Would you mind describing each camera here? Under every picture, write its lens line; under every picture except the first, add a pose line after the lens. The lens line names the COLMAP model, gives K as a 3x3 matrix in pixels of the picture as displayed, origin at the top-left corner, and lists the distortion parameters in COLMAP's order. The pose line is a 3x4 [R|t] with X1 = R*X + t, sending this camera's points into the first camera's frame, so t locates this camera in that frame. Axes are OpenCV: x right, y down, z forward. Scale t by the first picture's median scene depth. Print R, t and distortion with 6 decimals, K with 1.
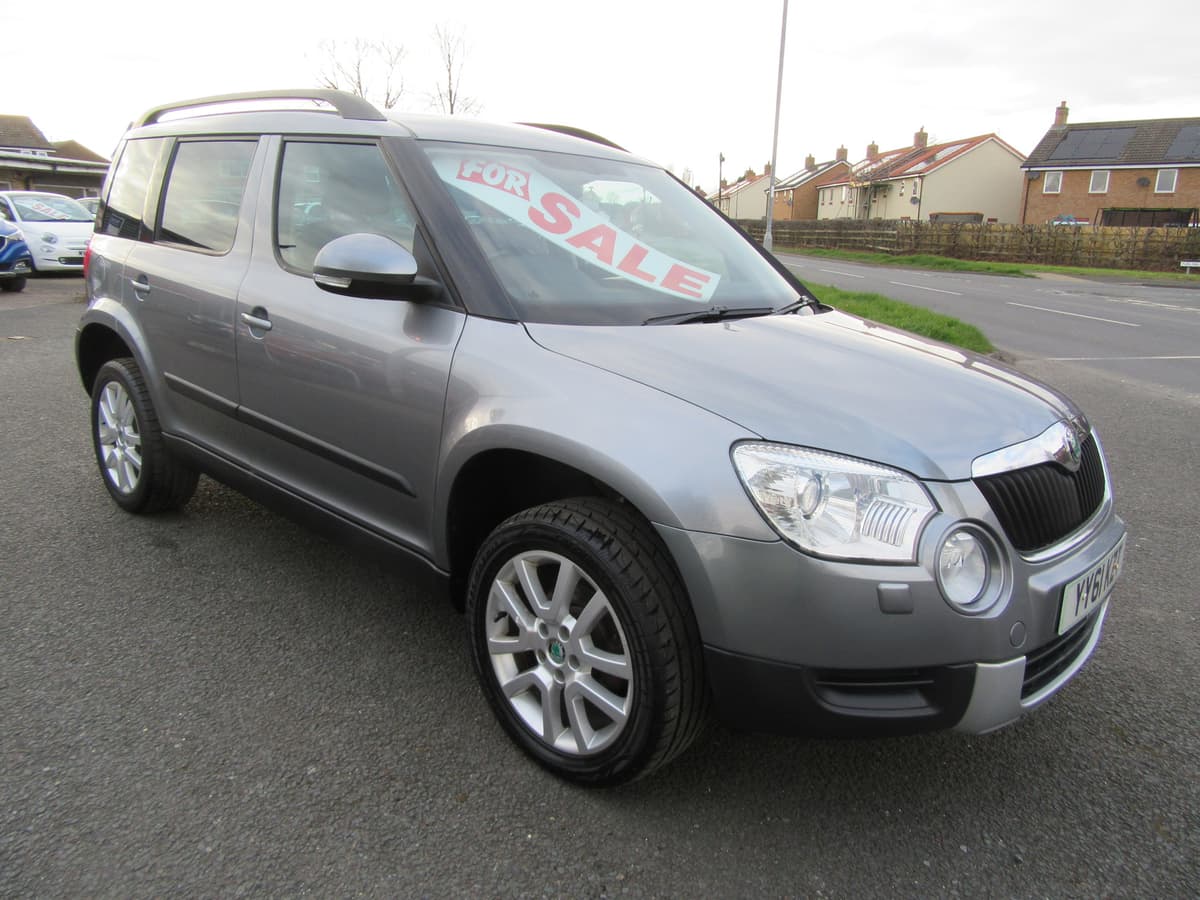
lens RADIAL K [[884.6, 0, 600.0], [0, 884.6, 450.0], [0, 0, 1]] dist [-0.020067, 0.020904]
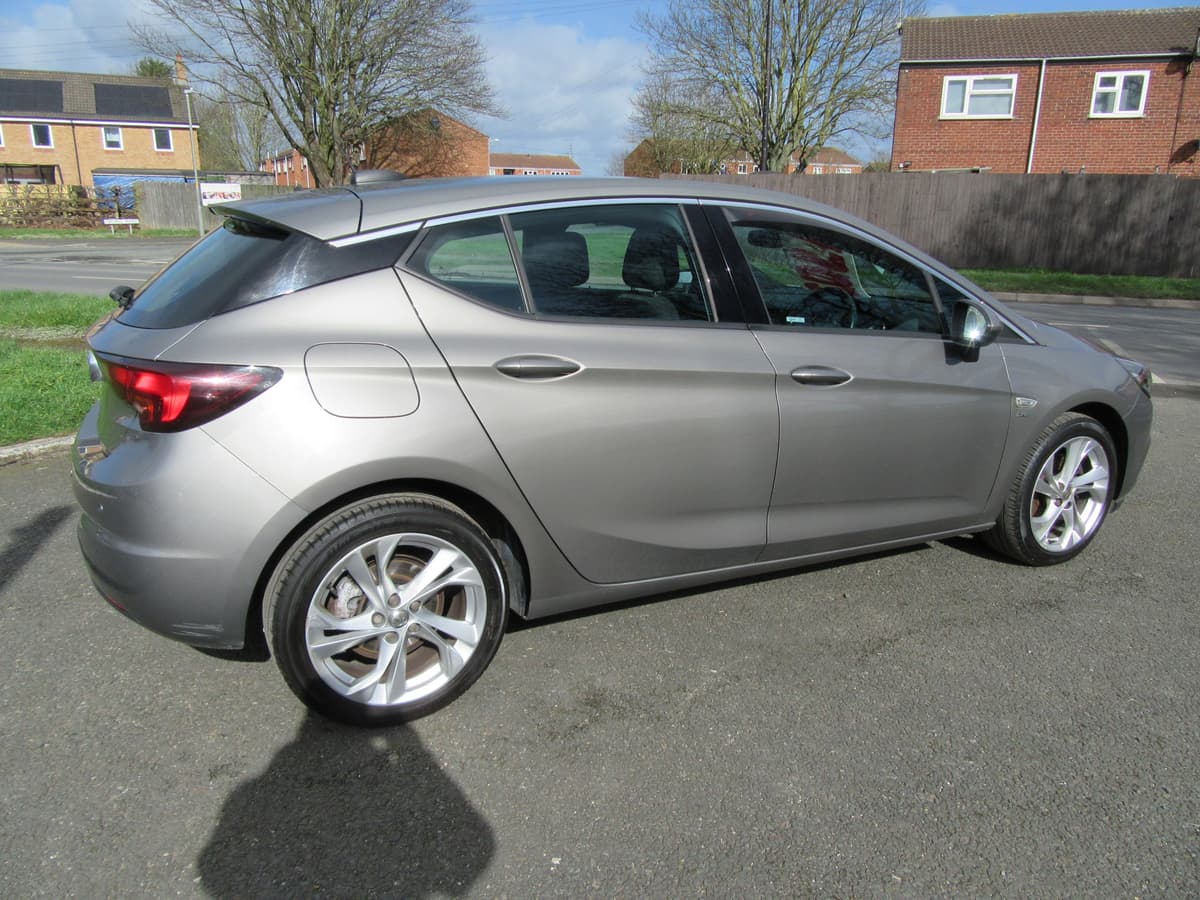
lens RADIAL K [[886.9, 0, 600.0], [0, 886.9, 450.0], [0, 0, 1]] dist [-0.016714, 0.011598]
pose [[0.357791, -0.273080, 0.892980, -0.087232], [0.227525, 0.952958, 0.200259, -0.024859], [-0.905659, 0.131525, 0.403092, 0.075178]]
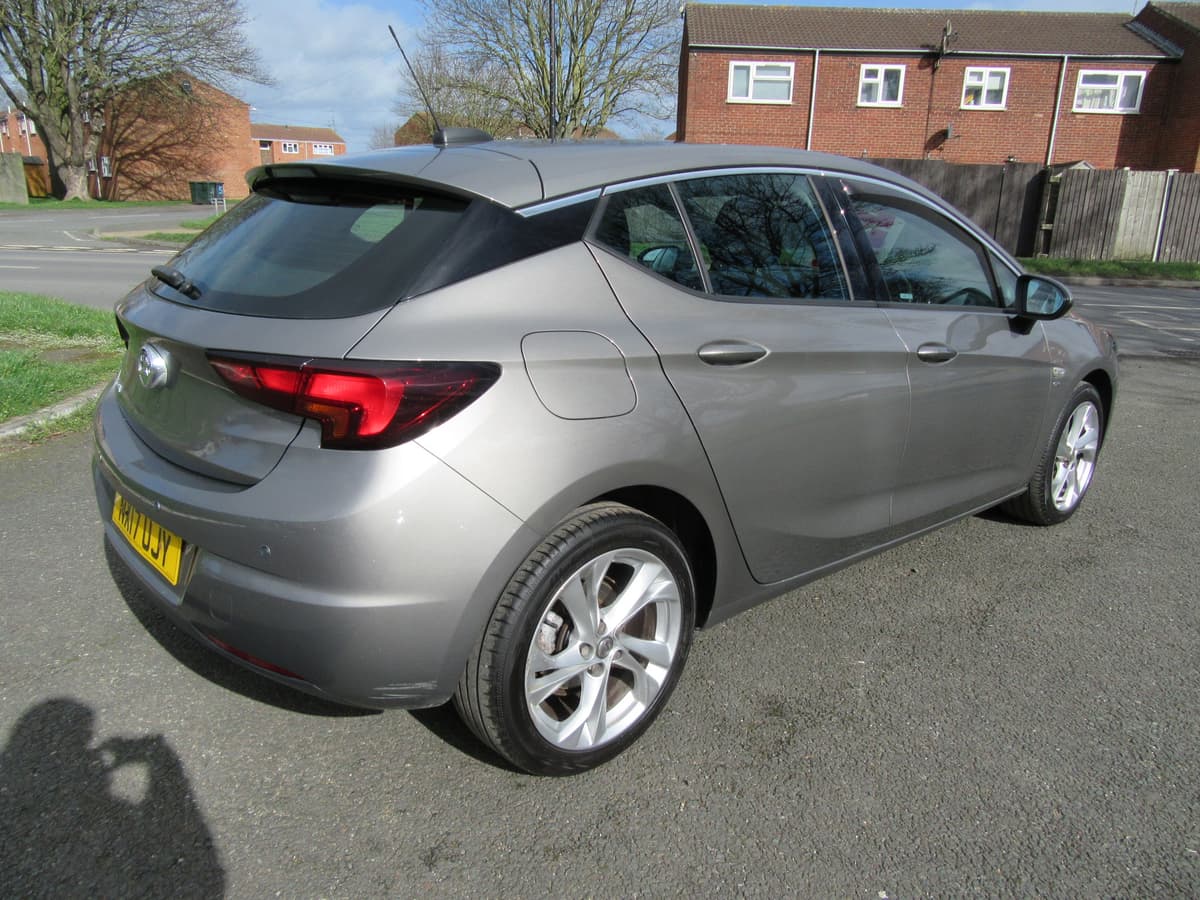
lens RADIAL K [[886.9, 0, 600.0], [0, 886.9, 450.0], [0, 0, 1]] dist [-0.016714, 0.011598]
pose [[0.112237, -0.307723, 0.944833, -0.087417], [0.220998, 0.934757, 0.278189, -0.030443], [-0.968794, 0.177583, 0.172921, 0.102144]]
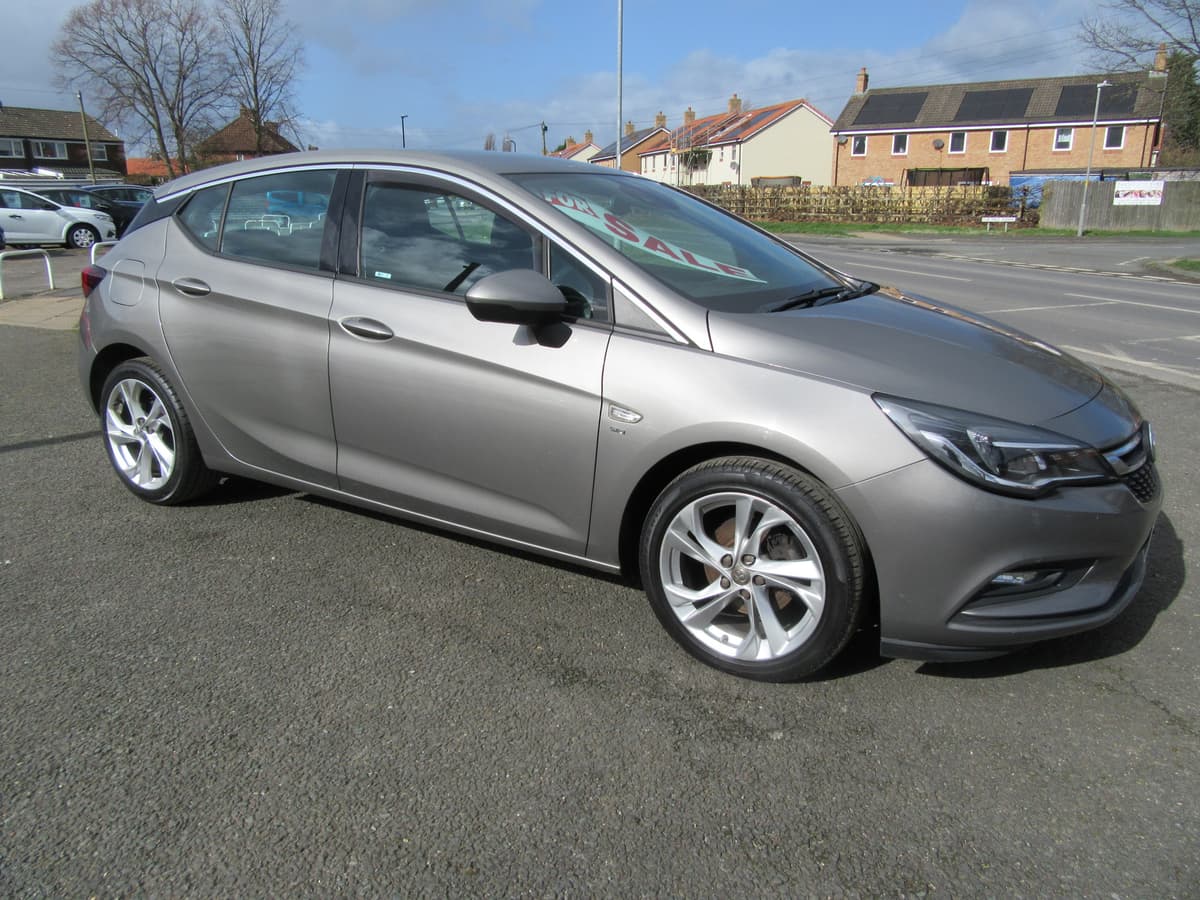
lens RADIAL K [[884.6, 0, 600.0], [0, 884.6, 450.0], [0, 0, 1]] dist [-0.020067, 0.020904]
pose [[0.980812, -0.079424, 0.178047, -0.010930], [0.073923, 0.996565, 0.037326, -0.003585], [-0.180400, -0.023448, 0.983314, 0.010770]]
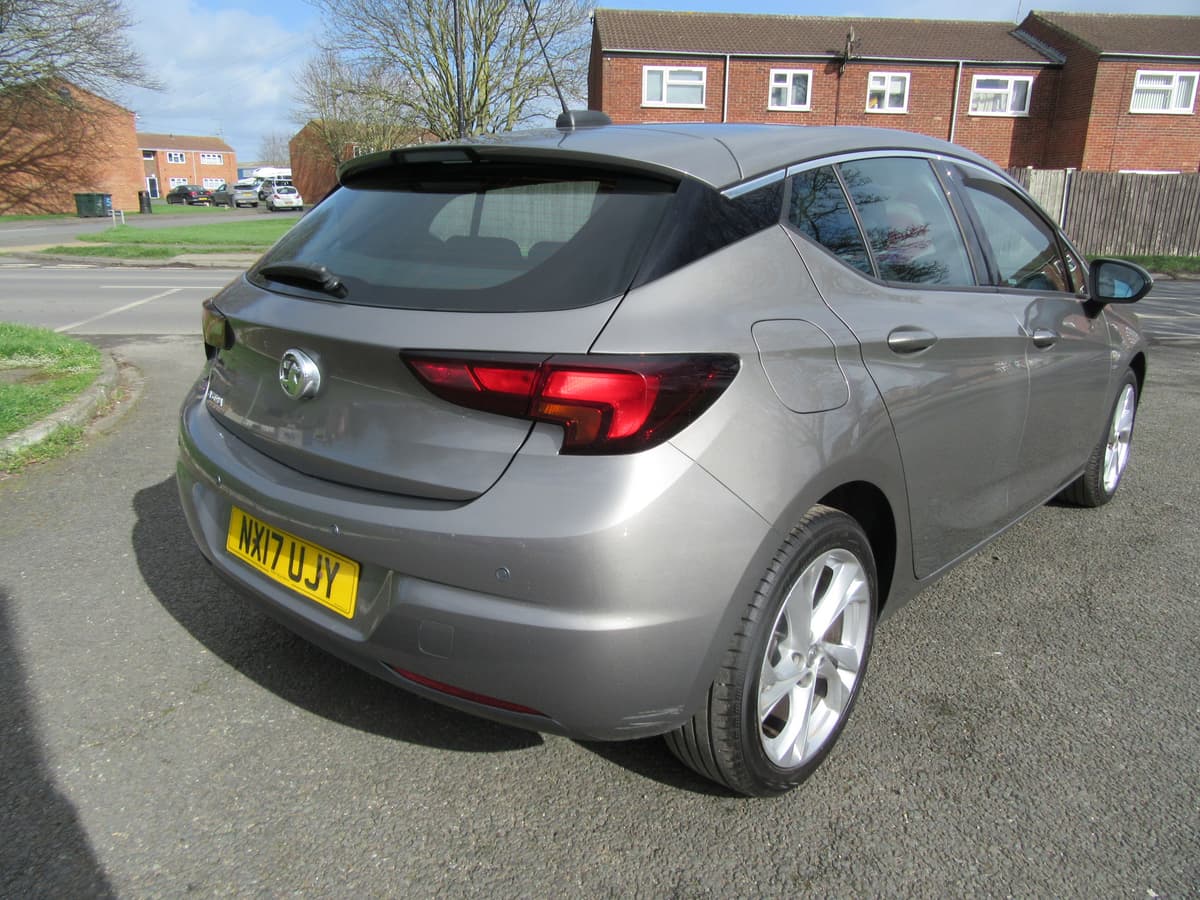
lens RADIAL K [[886.9, 0, 600.0], [0, 886.9, 450.0], [0, 0, 1]] dist [-0.016714, 0.011598]
pose [[0.000928, -0.303424, 0.952855, -0.084953], [0.231804, 0.926967, 0.294955, -0.032724], [-0.972762, 0.220602, 0.071195, 0.118263]]
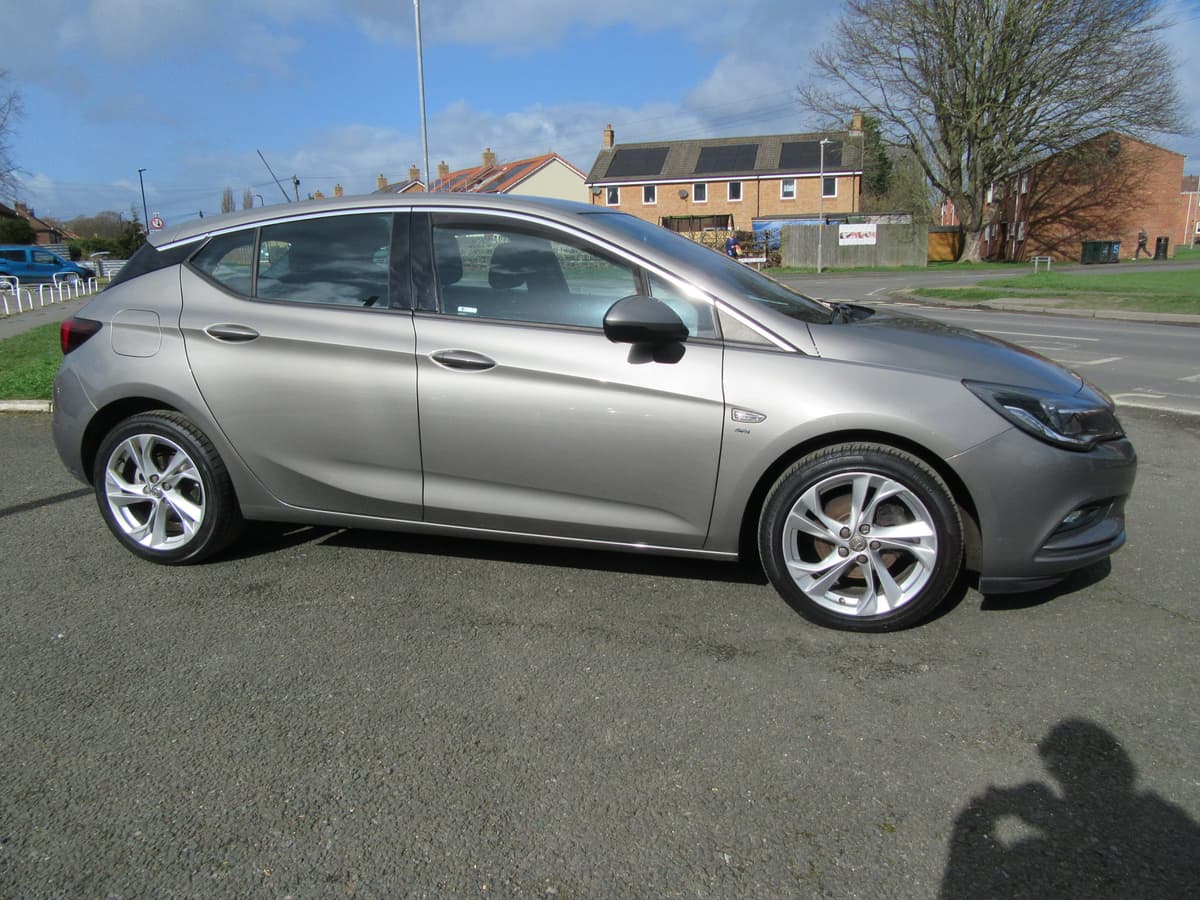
lens RADIAL K [[881.1, 0, 600.0], [0, 881.1, 450.0], [0, 0, 1]] dist [-0.012207, -0.001316]
pose [[0.891608, -0.147706, 0.428041, -0.039725], [0.156634, 0.987550, 0.014510, -0.003826], [-0.424855, 0.054108, 0.903643, 0.012503]]
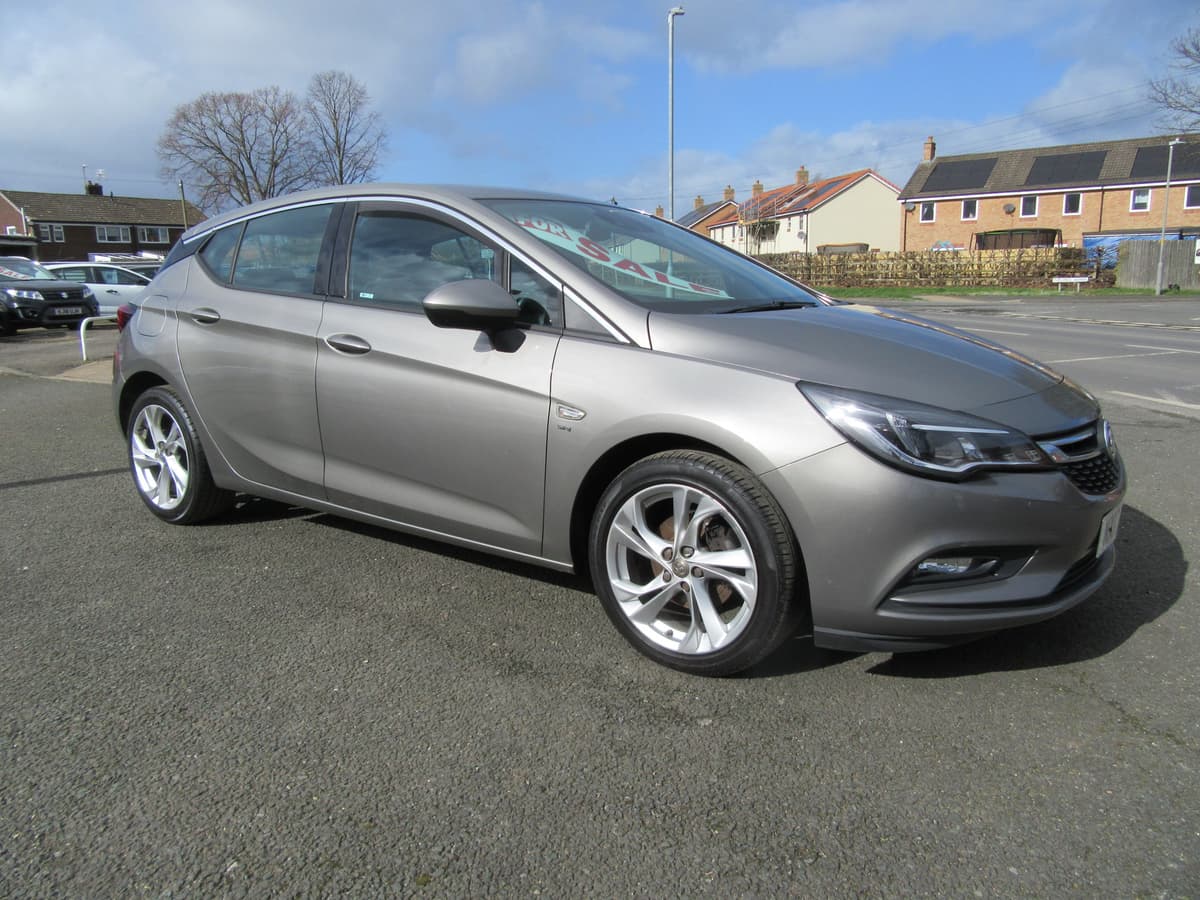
lens RADIAL K [[884.6, 0, 600.0], [0, 884.6, 450.0], [0, 0, 1]] dist [-0.020067, 0.020904]
pose [[0.992489, -0.068015, 0.101679, -0.002510], [0.073202, 0.996153, -0.048183, 0.002433], [-0.098011, 0.055264, 0.993650, 0.007446]]
